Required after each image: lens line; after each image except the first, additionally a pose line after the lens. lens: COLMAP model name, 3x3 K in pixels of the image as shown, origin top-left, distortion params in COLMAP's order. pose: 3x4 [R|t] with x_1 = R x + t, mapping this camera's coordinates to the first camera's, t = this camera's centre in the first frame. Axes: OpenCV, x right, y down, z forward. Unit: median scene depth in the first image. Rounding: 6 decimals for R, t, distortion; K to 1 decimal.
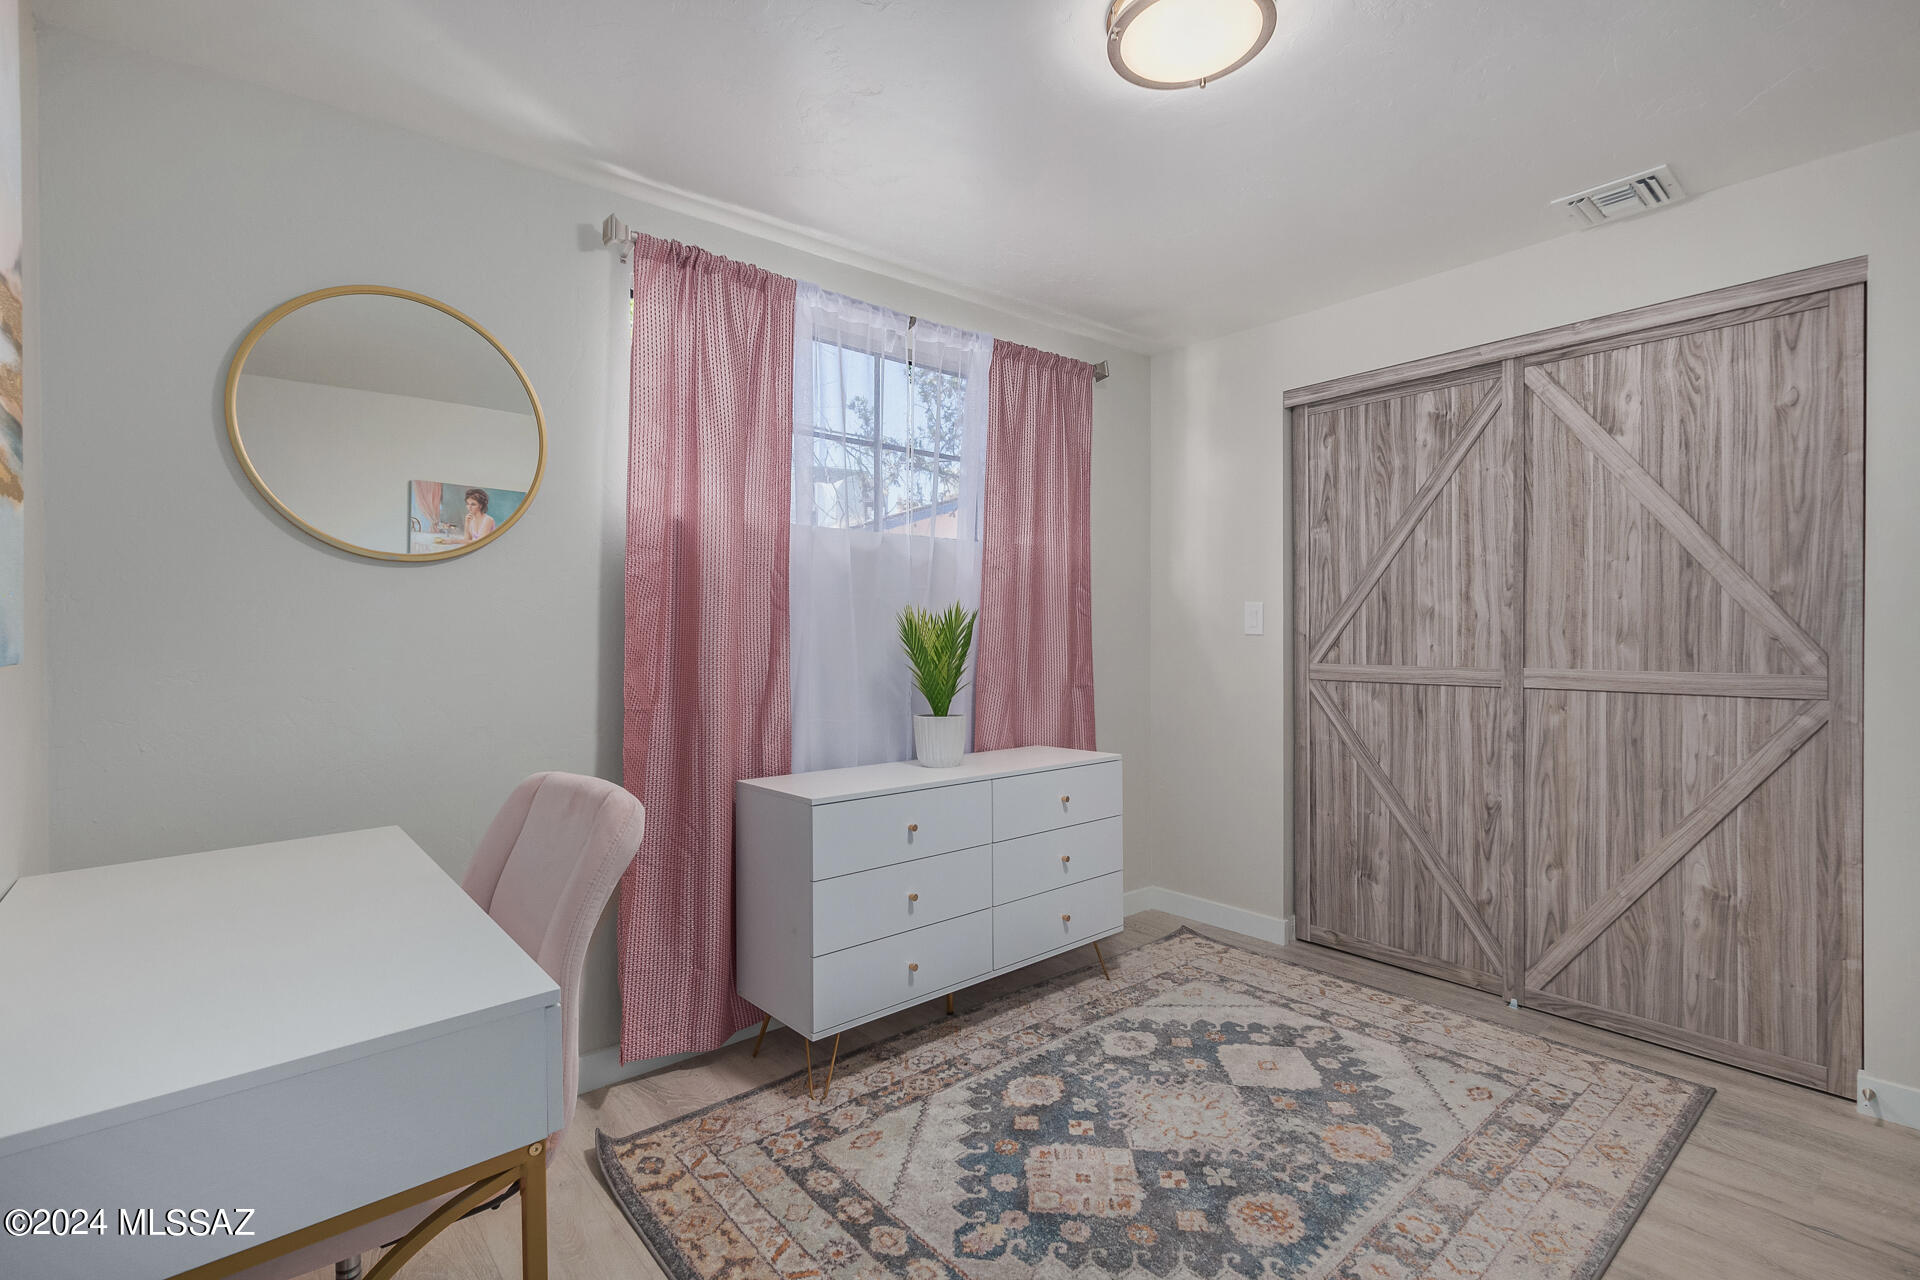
lens RADIAL K [[876.7, 0, 960.0], [0, 876.7, 640.0], [0, 0, 1]] dist [0.003278, -0.000720]
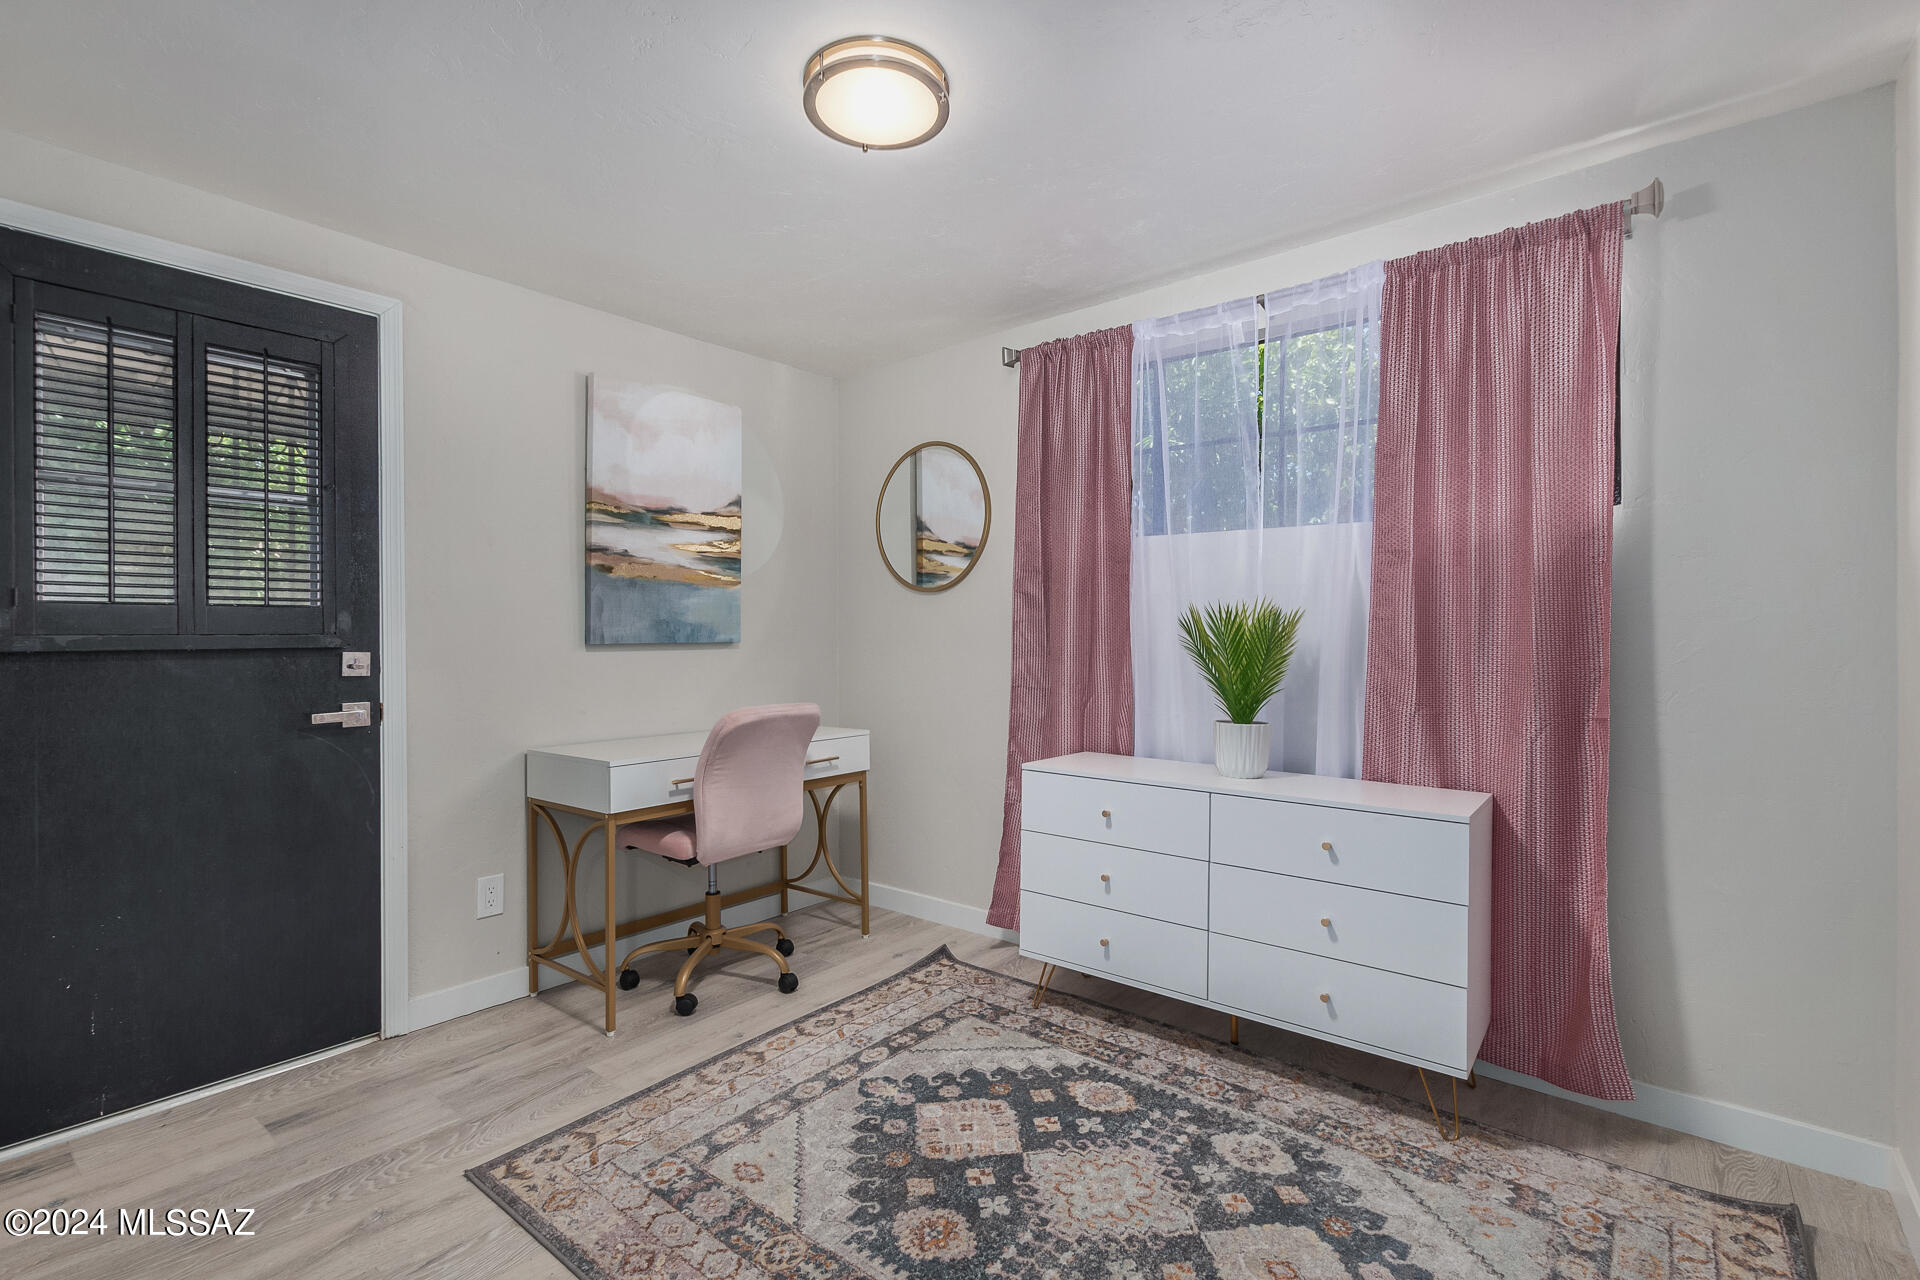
lens RADIAL K [[876.7, 0, 960.0], [0, 876.7, 640.0], [0, 0, 1]] dist [0.003278, -0.000720]
pose [[0.179105, 0.016609, -0.983690, 1.029965], [-0.005168, 0.999860, 0.015941, -0.016343], [0.983816, 0.002229, 0.179166, 0.669818]]
